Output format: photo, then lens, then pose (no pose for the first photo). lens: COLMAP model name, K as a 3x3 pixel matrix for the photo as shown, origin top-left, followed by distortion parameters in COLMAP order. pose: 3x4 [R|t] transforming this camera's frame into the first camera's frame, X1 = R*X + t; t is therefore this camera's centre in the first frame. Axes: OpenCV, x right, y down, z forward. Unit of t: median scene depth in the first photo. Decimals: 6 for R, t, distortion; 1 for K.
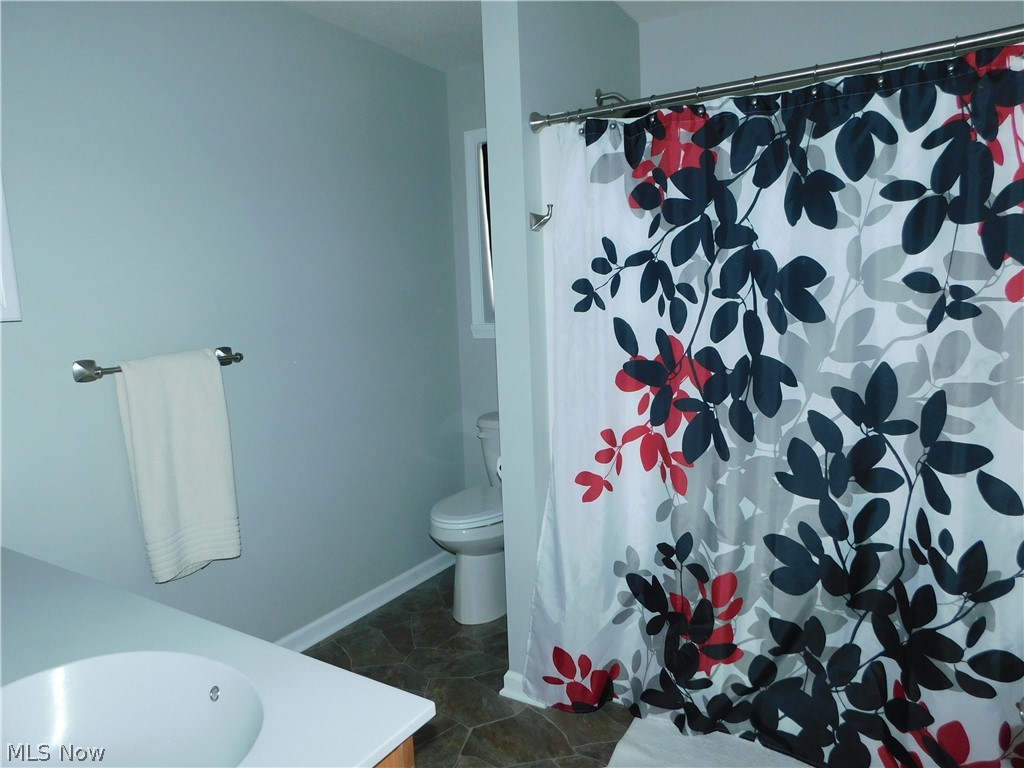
lens RADIAL K [[671.4, 0, 512.0], [0, 671.4, 384.0], [0, 0, 1]] dist [-0.074156, 0.060311]
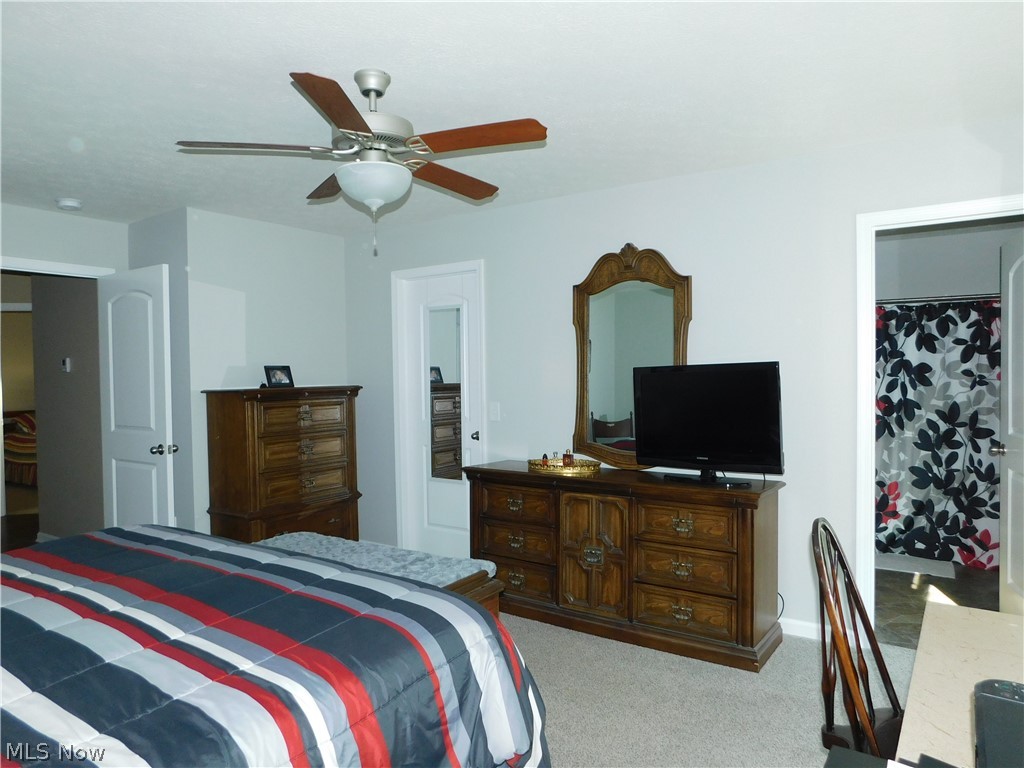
lens RADIAL K [[671.4, 0, 512.0], [0, 671.4, 384.0], [0, 0, 1]] dist [-0.074156, 0.060311]
pose [[0.998319, 0.031875, -0.048401, -1.145891], [-0.036866, 0.993683, -0.105999, 0.252755], [0.044716, 0.107606, 0.993188, -1.809501]]
